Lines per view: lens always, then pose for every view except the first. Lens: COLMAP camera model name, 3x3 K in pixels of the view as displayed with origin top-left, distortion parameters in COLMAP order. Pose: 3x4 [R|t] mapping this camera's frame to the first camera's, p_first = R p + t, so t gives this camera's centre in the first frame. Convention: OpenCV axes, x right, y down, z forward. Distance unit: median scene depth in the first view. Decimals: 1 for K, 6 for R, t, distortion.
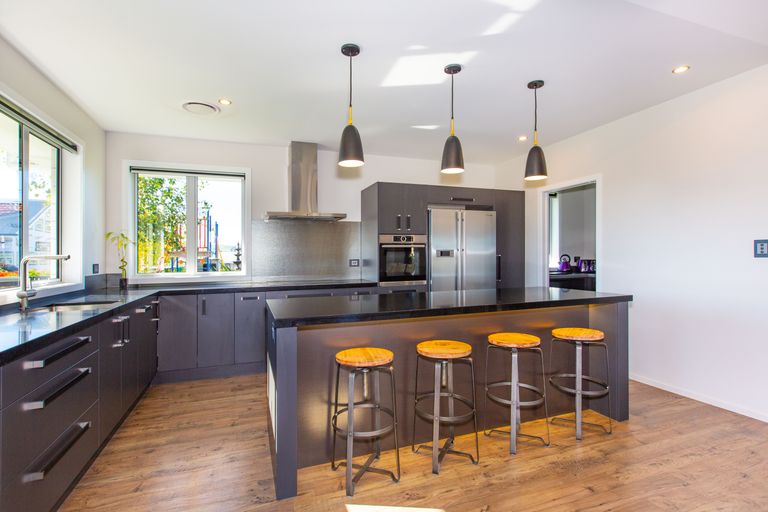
lens RADIAL K [[366.0, 0, 384.0], [0, 366.0, 256.0], [0, 0, 1]] dist [-0.001582, -0.000191]
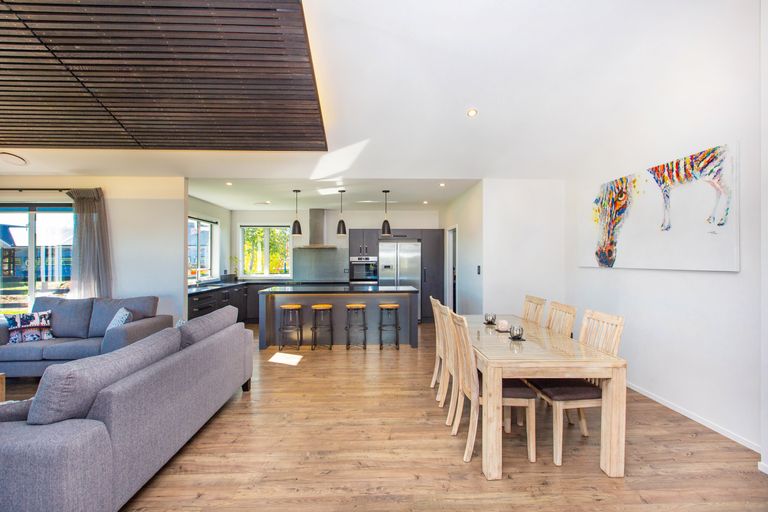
lens RADIAL K [[343.1, 0, 382.8], [0, 343.1, 259.2], [0, 0, 1]] dist [0.001271, -0.000179]
pose [[0.949512, 0.009130, -0.313598, 0.698156], [-0.008266, 0.999957, 0.004086, -0.053370], [0.313622, -0.001287, 0.949547, -0.626729]]
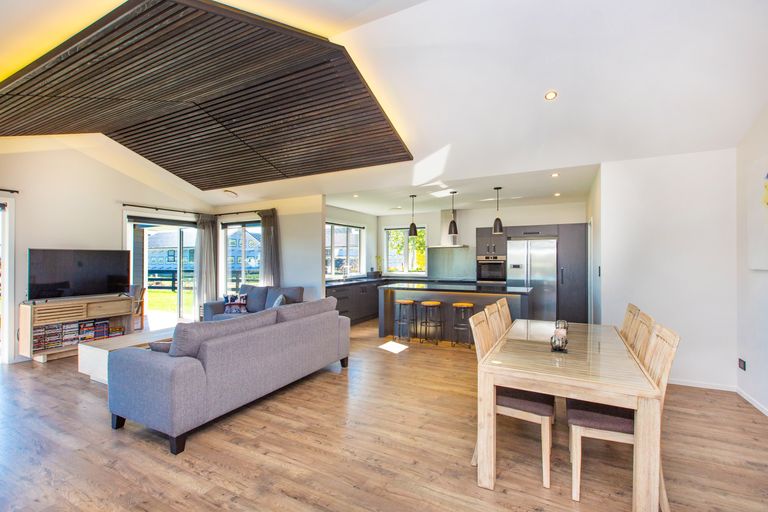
lens RADIAL K [[342.5, 0, 384.0], [0, 342.5, 256.0], [0, 0, 1]] dist [0.001191, -0.000106]
pose [[0.669497, 0.003675, -0.742806, 0.965602], [-0.002006, 0.999993, 0.003139, -0.060516], [0.742812, -0.000611, 0.669499, -0.529855]]
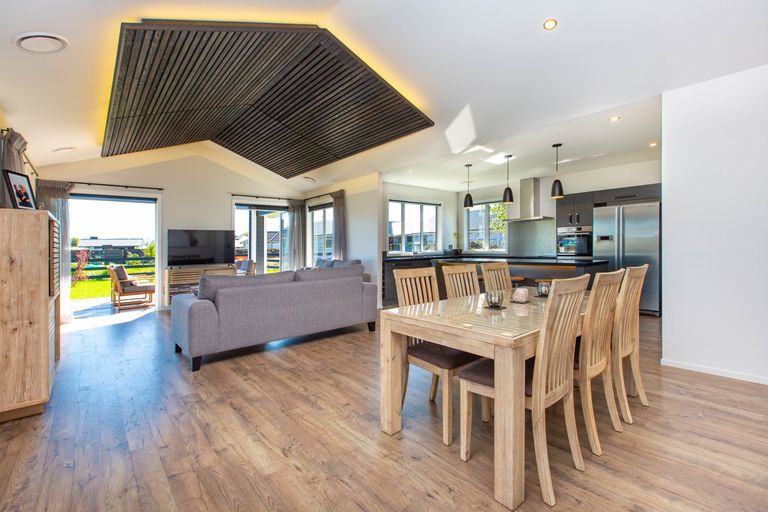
lens RADIAL K [[347.0, 0, 383.0], [0, 347.0, 244.0], [0, 0, 1]] dist [0.000921, 0.000355]
pose [[0.339881, -0.003359, -0.940462, 1.172023], [0.015401, 0.999879, 0.001995, -0.000358], [0.940342, -0.015163, 0.339892, -0.262107]]
